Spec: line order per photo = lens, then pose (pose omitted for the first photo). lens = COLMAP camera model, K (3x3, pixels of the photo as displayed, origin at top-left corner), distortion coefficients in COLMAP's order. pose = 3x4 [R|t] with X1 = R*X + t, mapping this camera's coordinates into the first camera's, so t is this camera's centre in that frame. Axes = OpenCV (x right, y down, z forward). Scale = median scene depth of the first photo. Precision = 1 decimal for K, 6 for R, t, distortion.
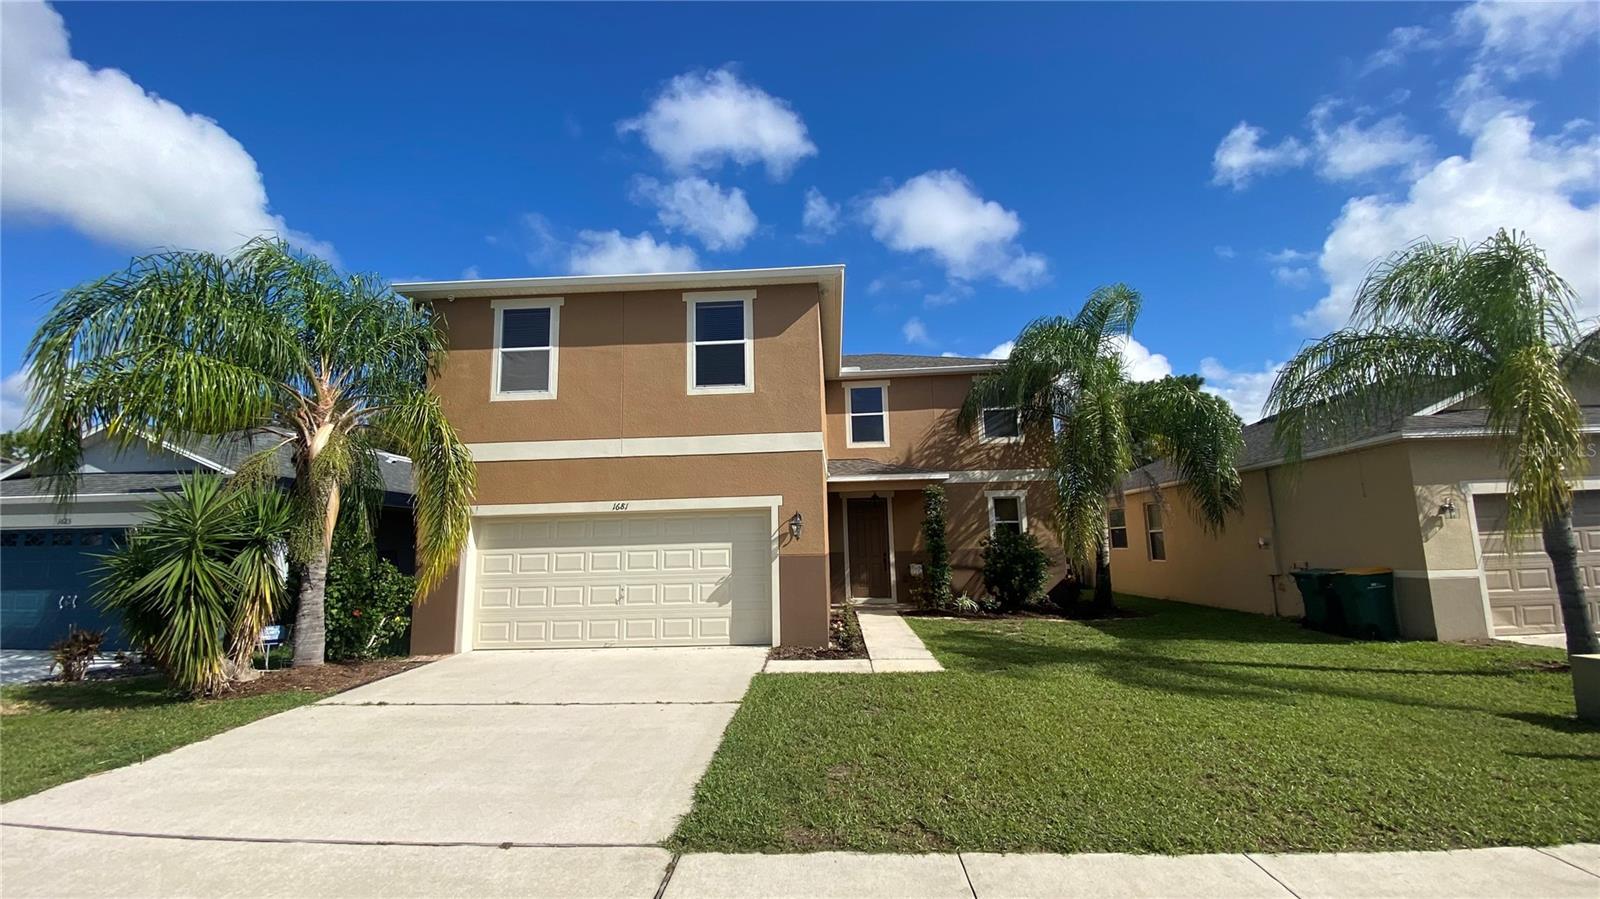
lens RADIAL K [[631.2, 0, 800.0], [0, 631.2, 449.5], [0, 0, 1]] dist [0.003045, -0.000275]
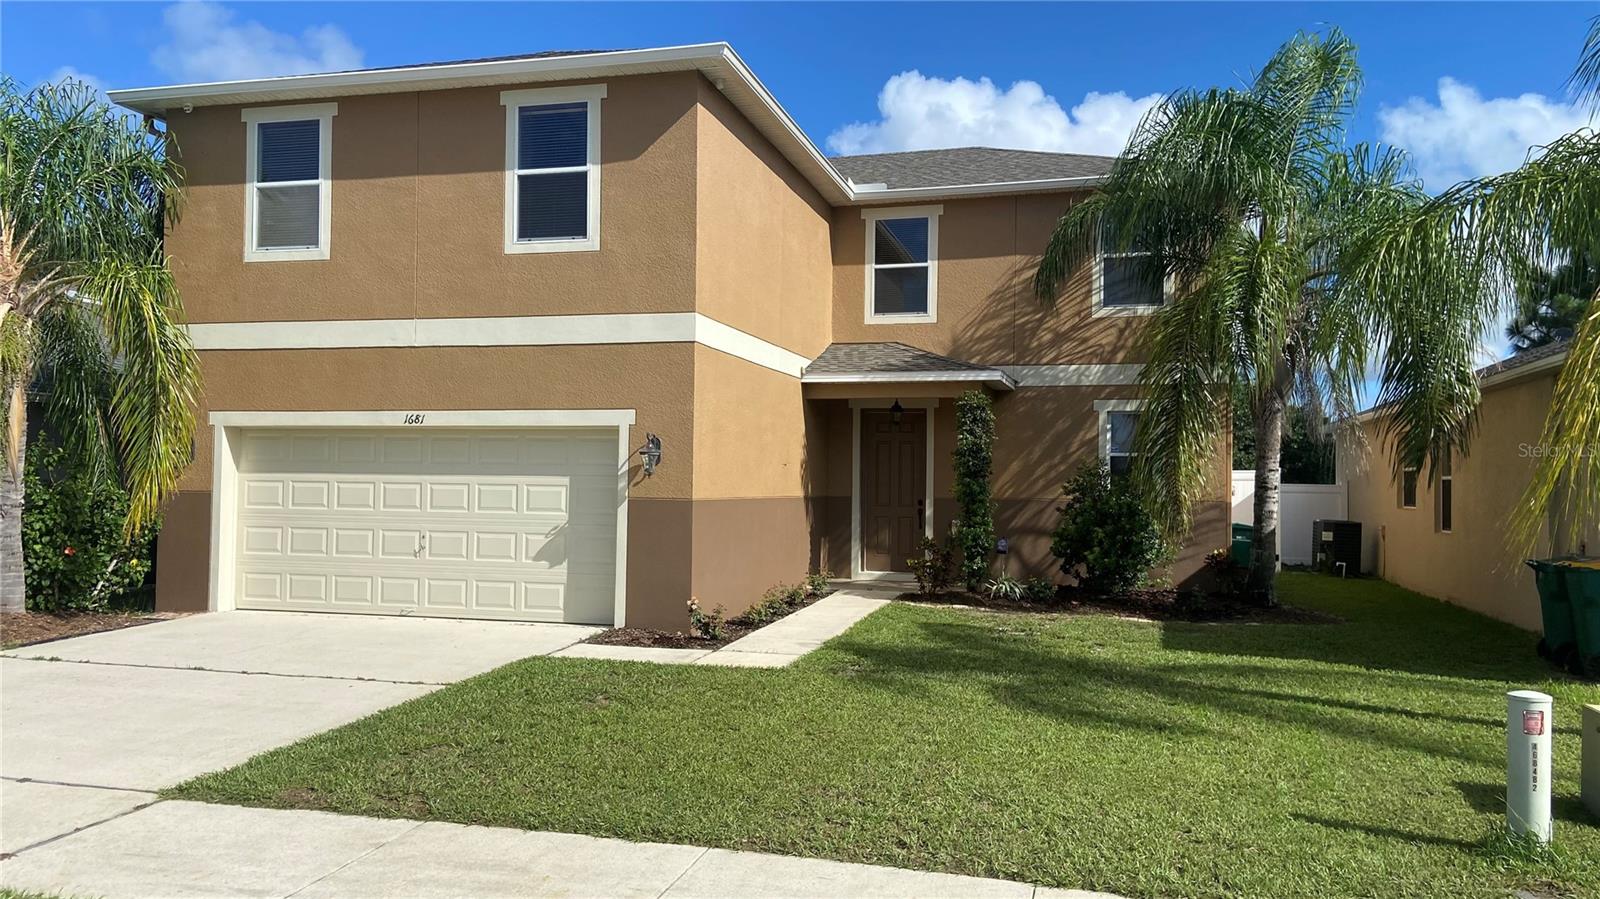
lens RADIAL K [[1195.6, 0, 797.0], [0, 1195.6, 459.9], [0, 0, 1]] dist [0.003546, 0.063418]
pose [[0.977967, 0.032751, -0.206176, 0.382233], [-0.004275, 0.990552, 0.137067, -0.044749], [0.208717, -0.133166, 0.968867, -0.178029]]
